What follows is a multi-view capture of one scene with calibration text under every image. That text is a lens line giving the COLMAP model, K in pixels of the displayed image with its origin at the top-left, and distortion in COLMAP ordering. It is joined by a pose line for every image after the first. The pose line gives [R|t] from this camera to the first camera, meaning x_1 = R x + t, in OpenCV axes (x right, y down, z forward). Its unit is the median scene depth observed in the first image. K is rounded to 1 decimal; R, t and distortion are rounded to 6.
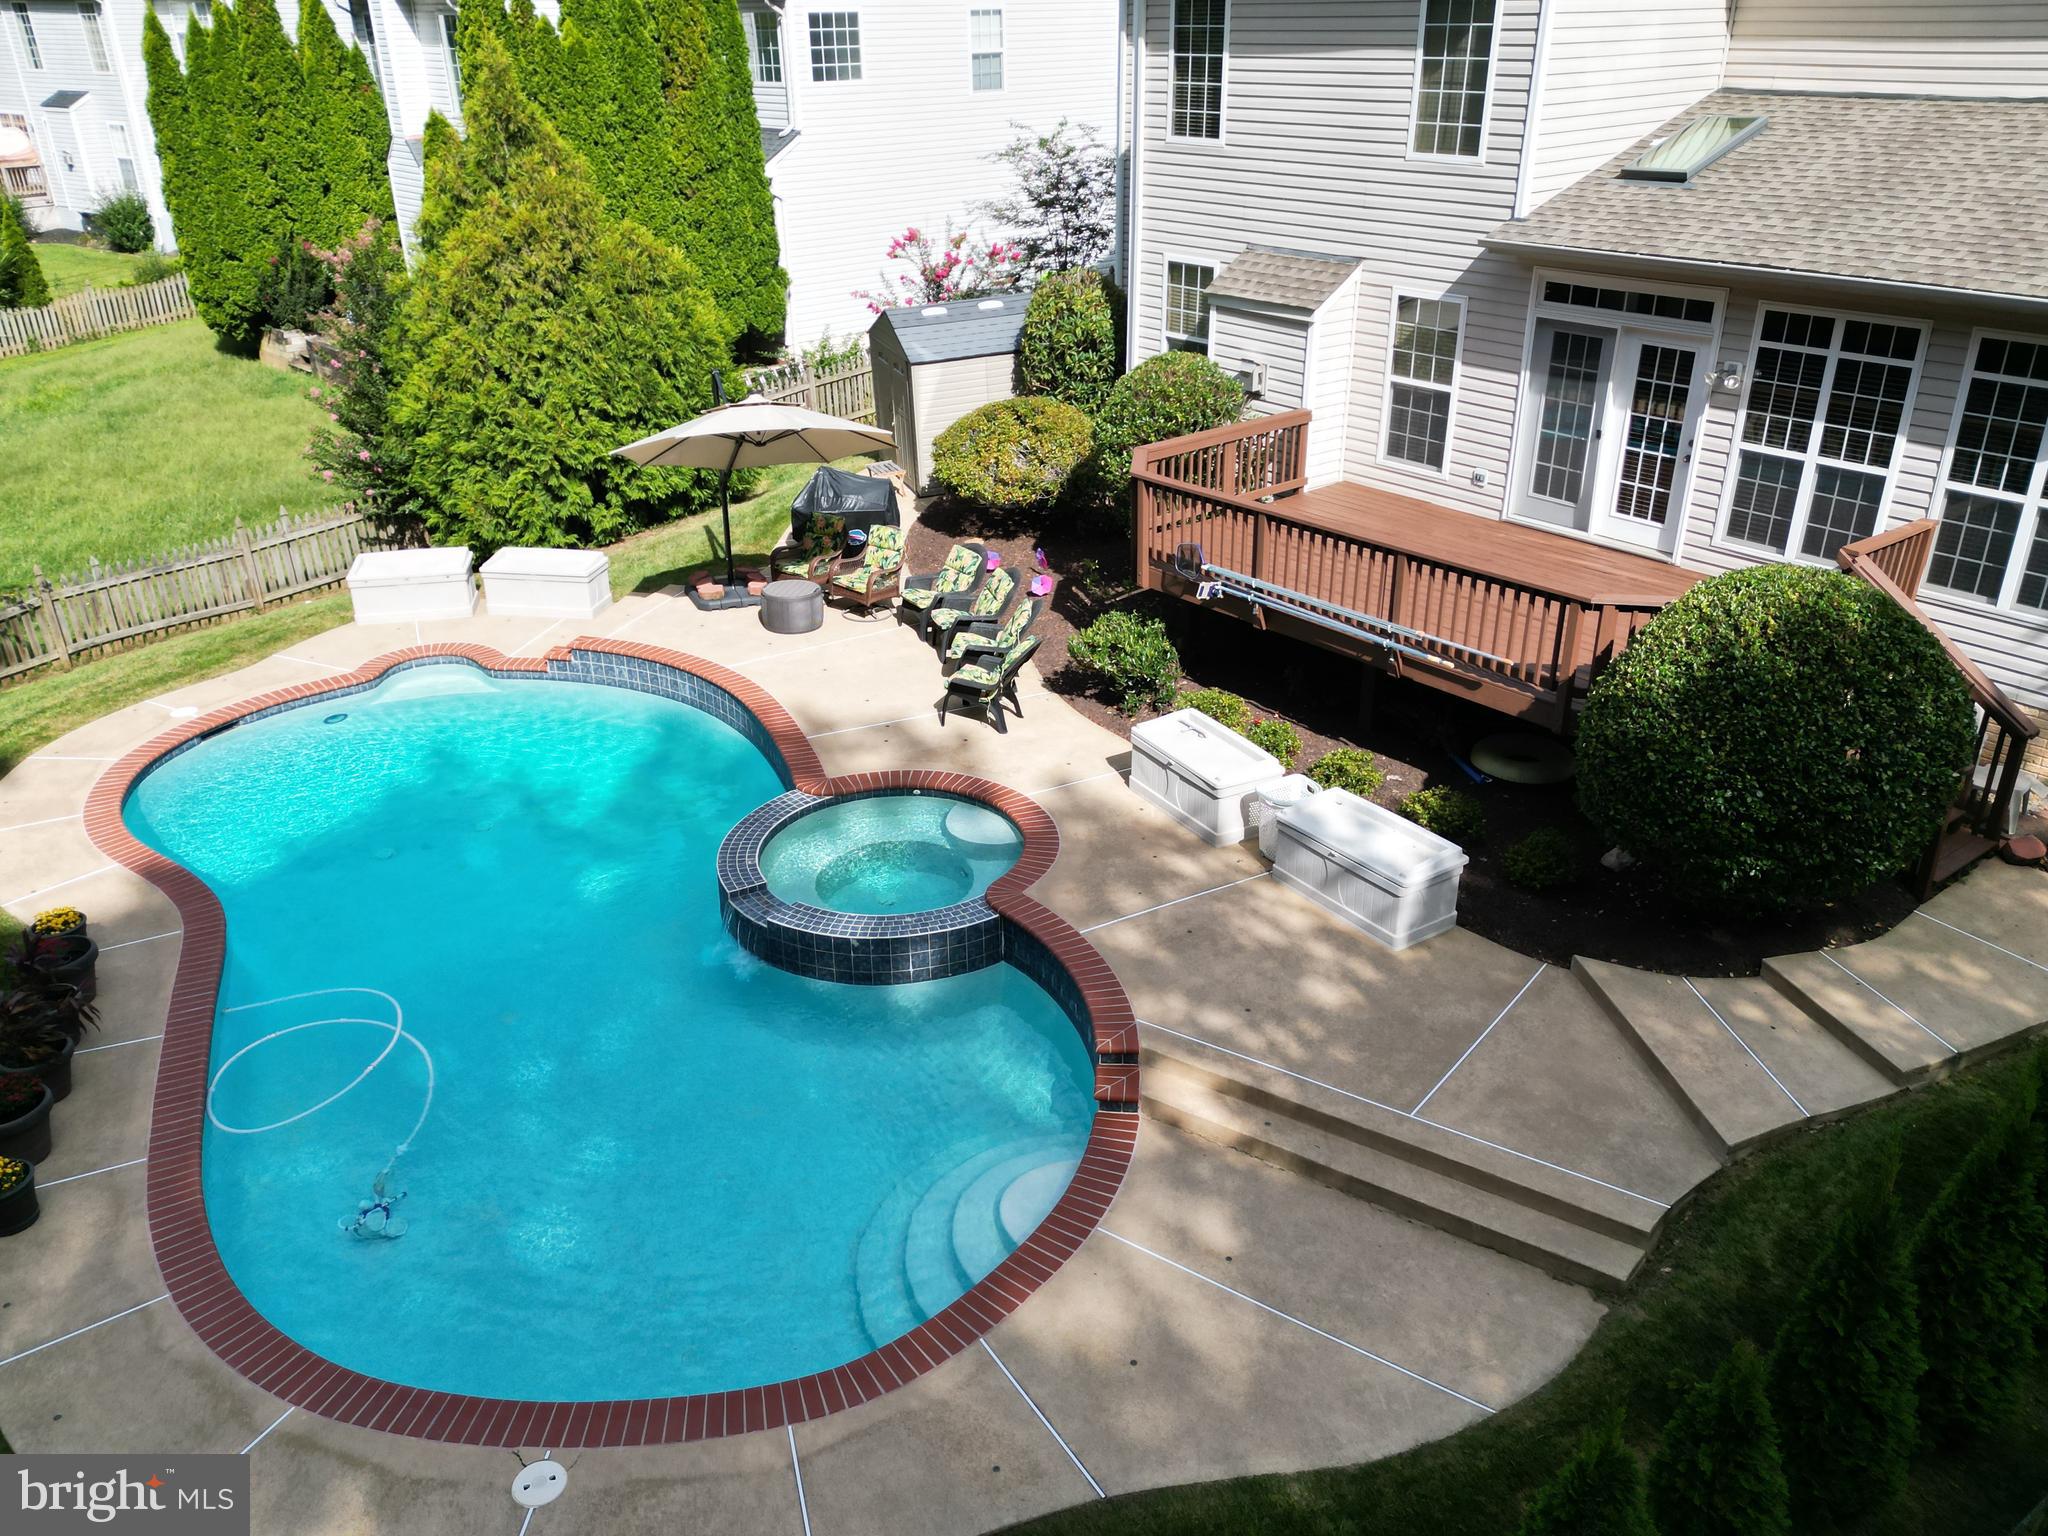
lens RADIAL K [[1548.5, 0, 1023.2], [0, 1548.5, 776.9], [0, 0, 1]] dist [0.016321, -0.008091]
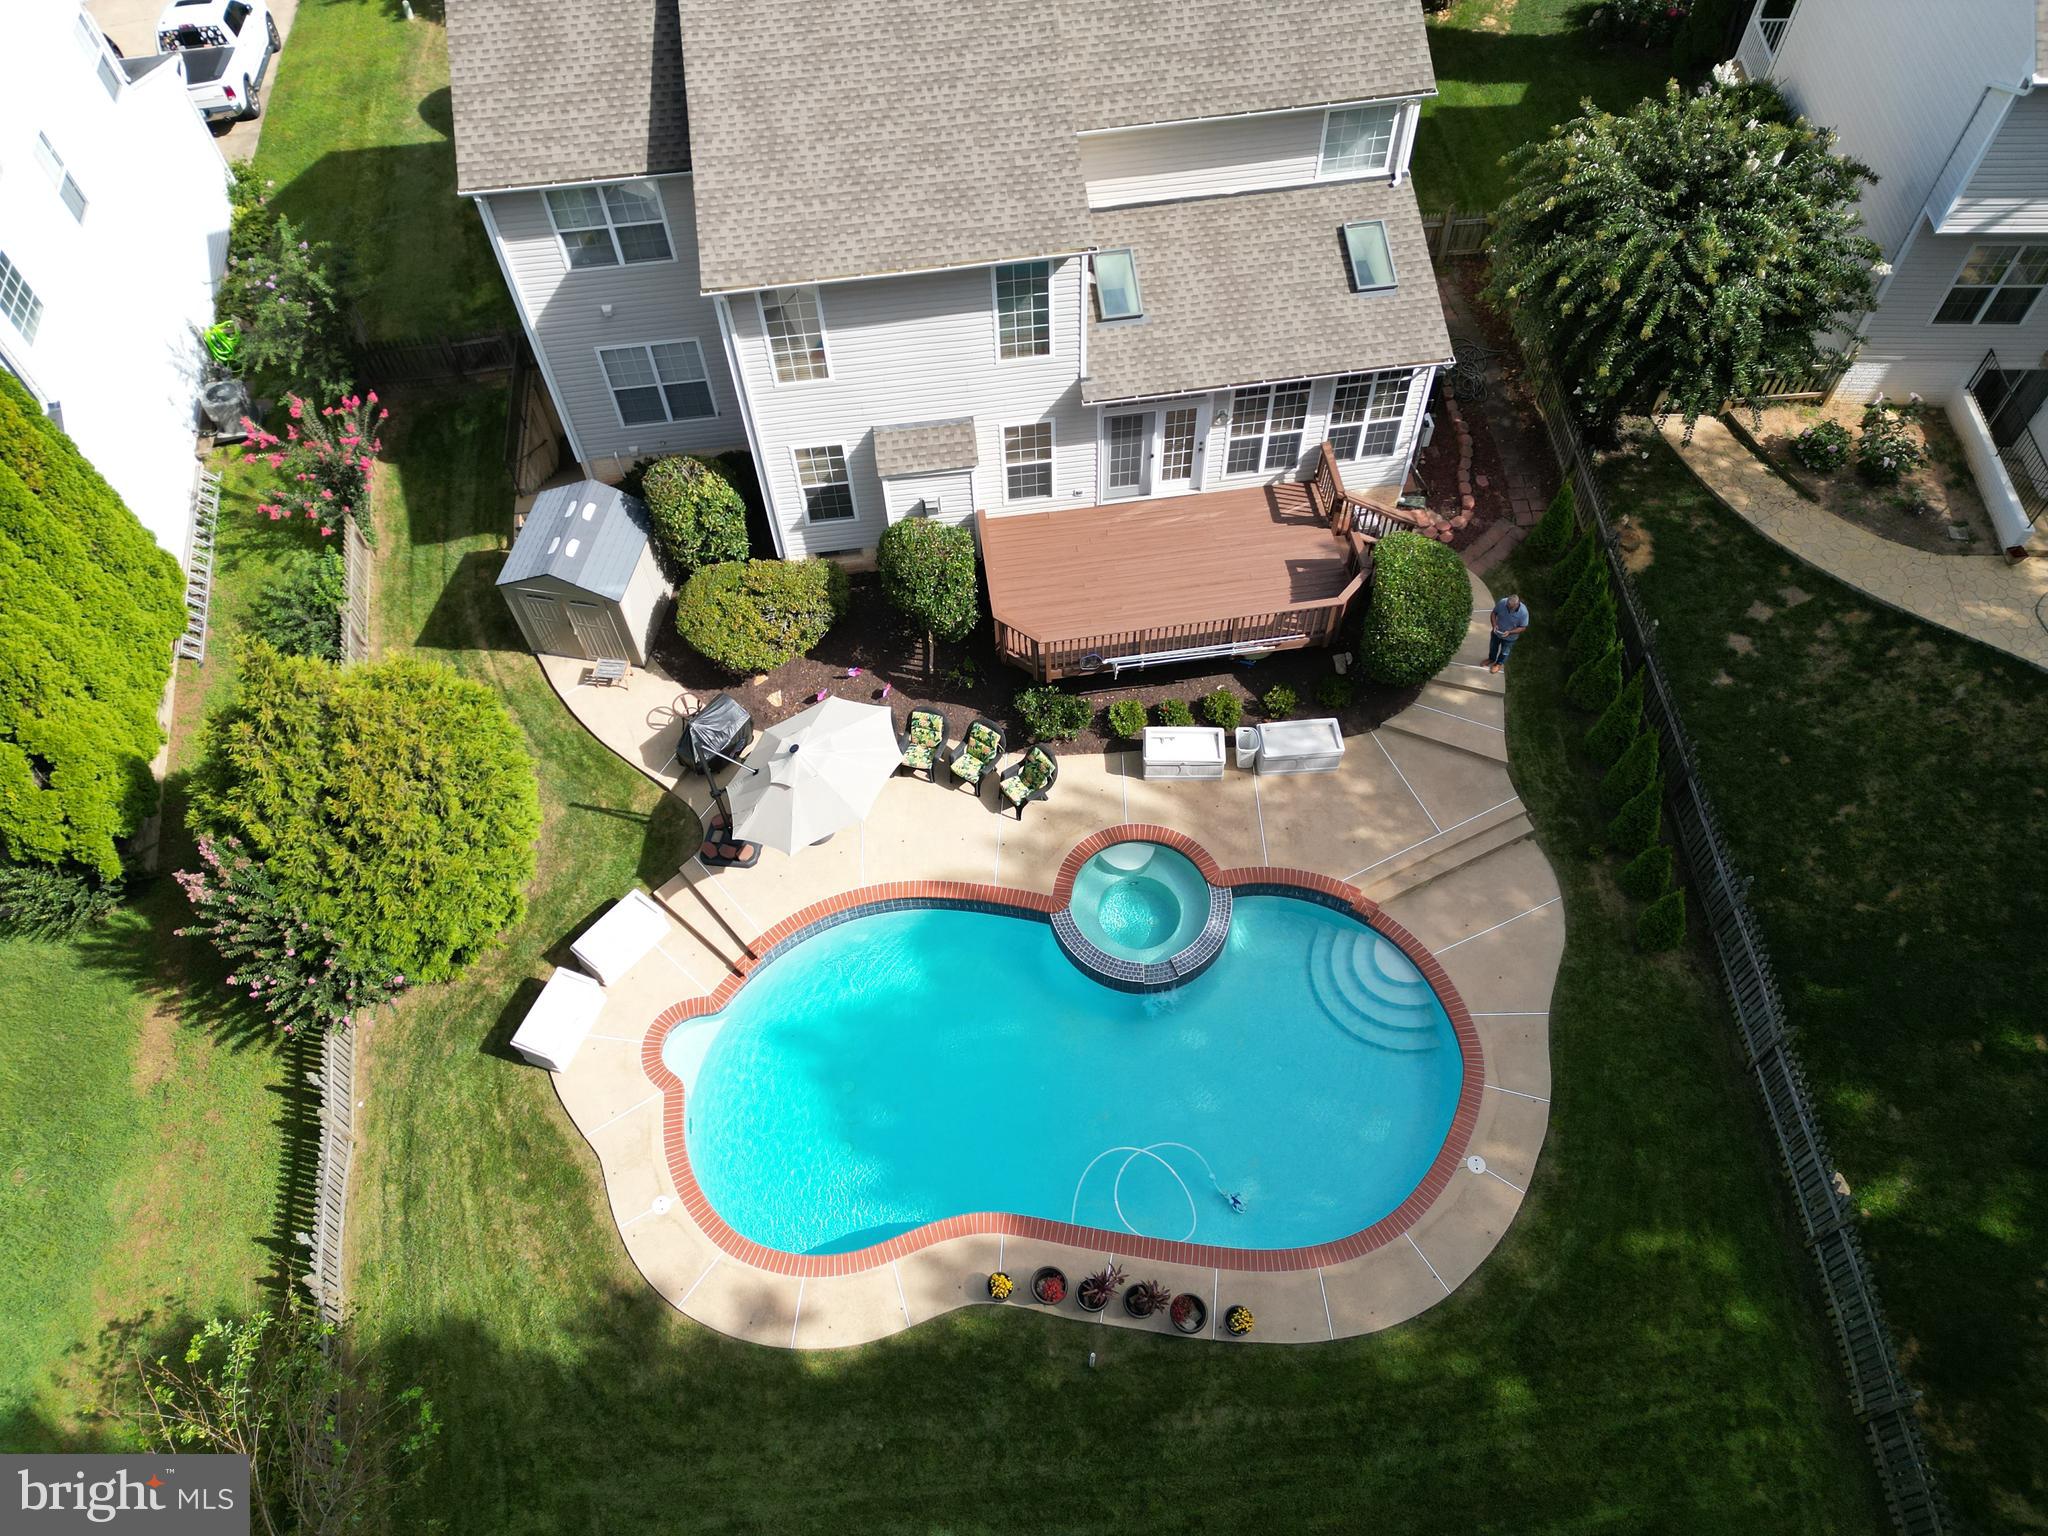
lens RADIAL K [[1425.6, 0, 1020.7], [0, 1425.6, 765.7], [0, 0, 1]] dist [0.030776, -0.008975]
pose [[0.516886, -0.699910, 0.492905, -0.785271], [0.402949, 0.706934, 0.581272, -0.993434], [-0.755289, -0.101836, 0.647432, -0.006160]]
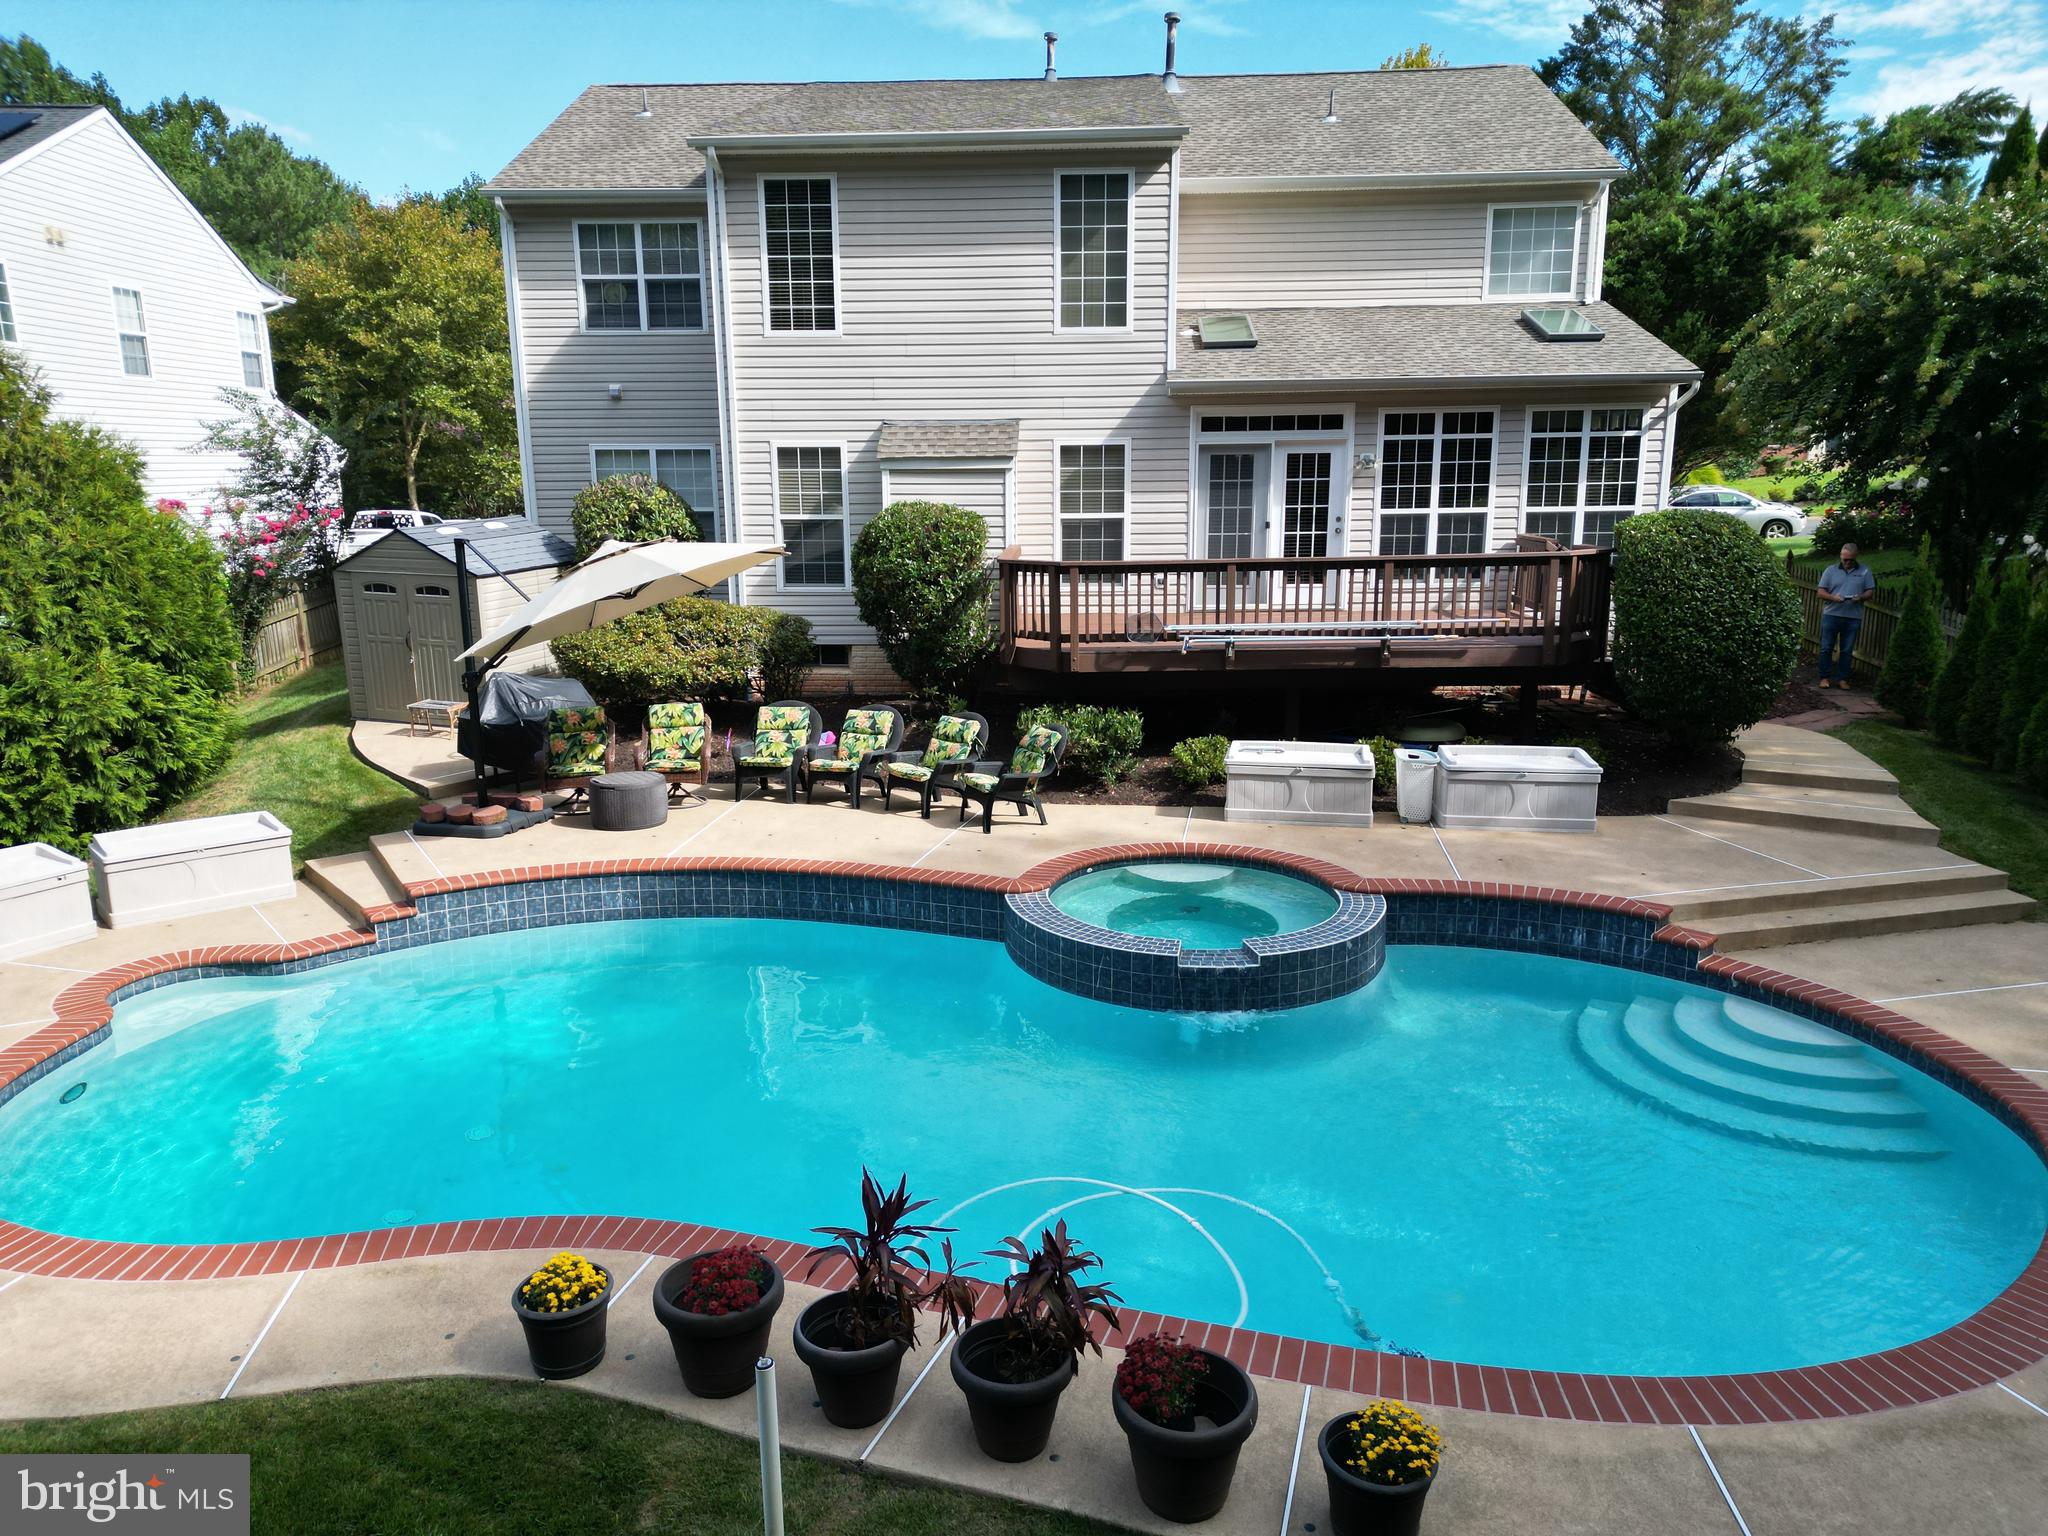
lens RADIAL K [[1425.6, 0, 1020.8], [0, 1425.6, 763.3], [0, 0, 1]] dist [0.030776, -0.008975]
pose [[0.656070, -0.146148, 0.740414, -0.668078], [0.333446, 0.936252, -0.110658, 0.027776], [-0.677041, 0.319488, 0.662980, 0.411855]]
